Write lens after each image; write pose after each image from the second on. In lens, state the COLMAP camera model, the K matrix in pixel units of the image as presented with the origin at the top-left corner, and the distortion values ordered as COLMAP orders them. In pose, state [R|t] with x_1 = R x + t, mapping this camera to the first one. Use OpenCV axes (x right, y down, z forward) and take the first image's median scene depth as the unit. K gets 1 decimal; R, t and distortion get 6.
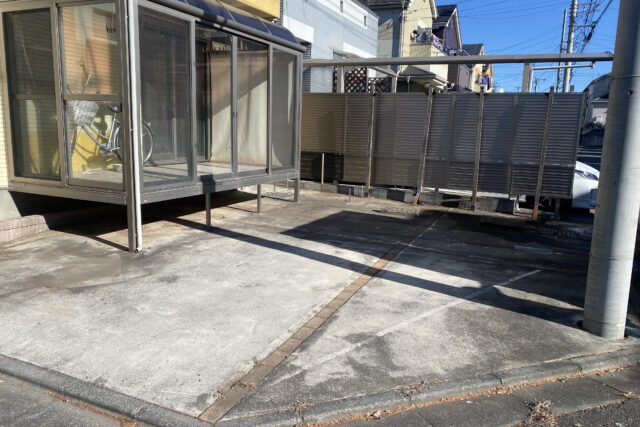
lens RADIAL K [[478.6, 0, 323.3], [0, 478.6, 222.0], [0, 0, 1]] dist [0.014358, -0.006025]
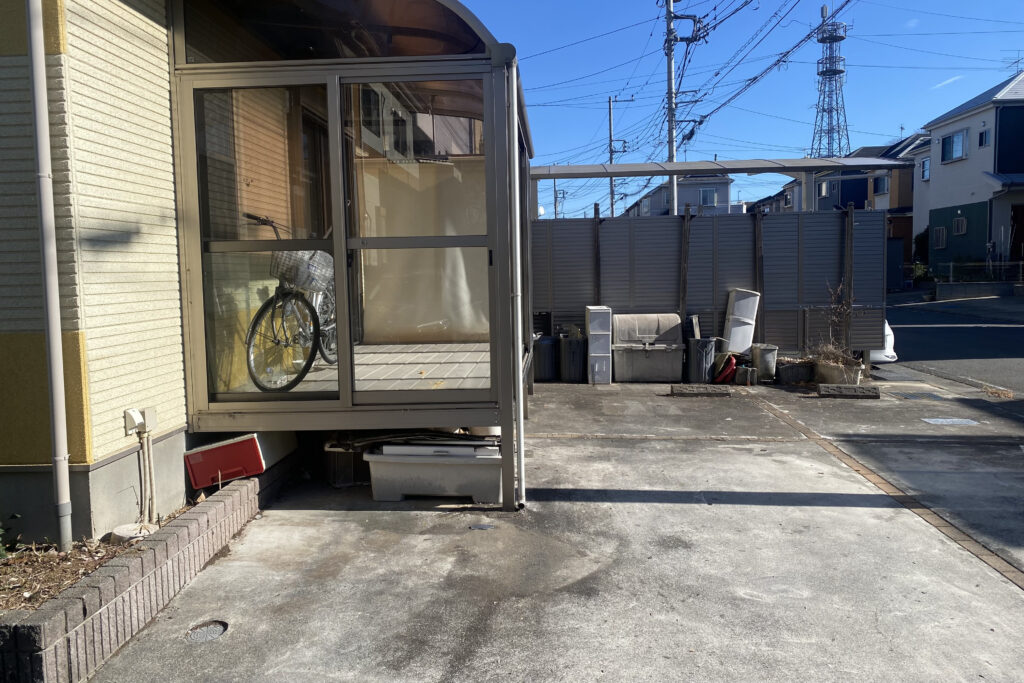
lens RADIAL K [[768.2, 0, 512.0], [0, 768.2, 341.5], [0, 0, 1]] dist [0.016845, -0.005650]
pose [[0.931377, -0.086012, 0.353750, -0.914683], [0.120902, 0.989619, -0.077698, -0.082543], [-0.343395, 0.115135, 0.932107, 0.190282]]
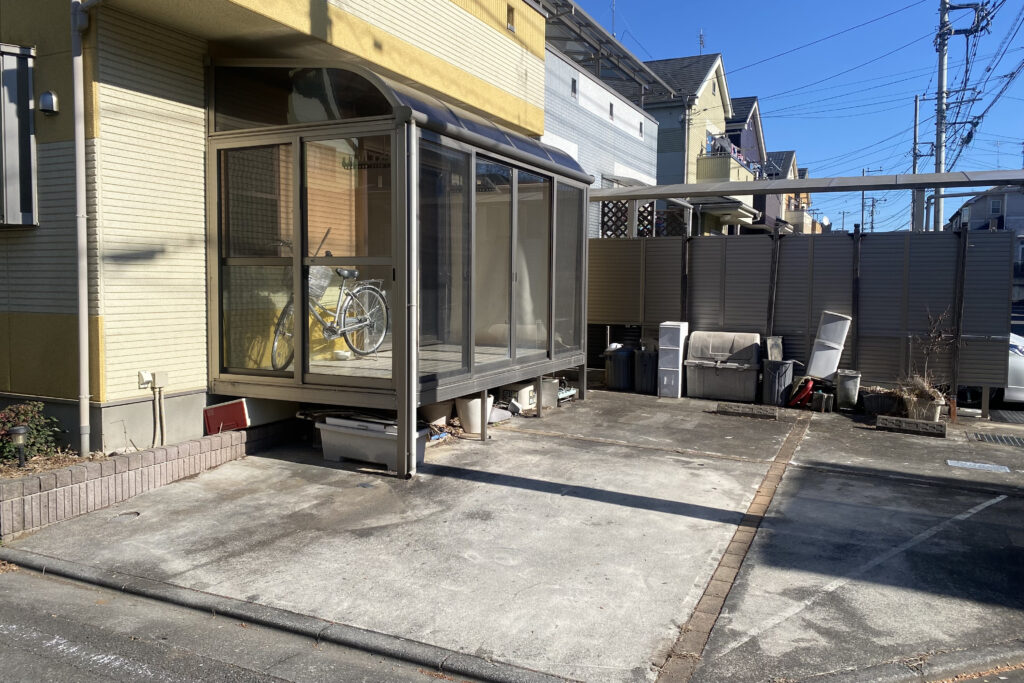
lens RADIAL K [[768.2, 0, 512.0], [0, 768.2, 341.5], [0, 0, 1]] dist [0.016845, -0.005650]
pose [[0.999396, -0.021738, -0.027112, -0.269129], [0.018415, 0.992926, -0.117299, -0.001051], [0.029470, 0.116729, 0.992726, -0.158166]]
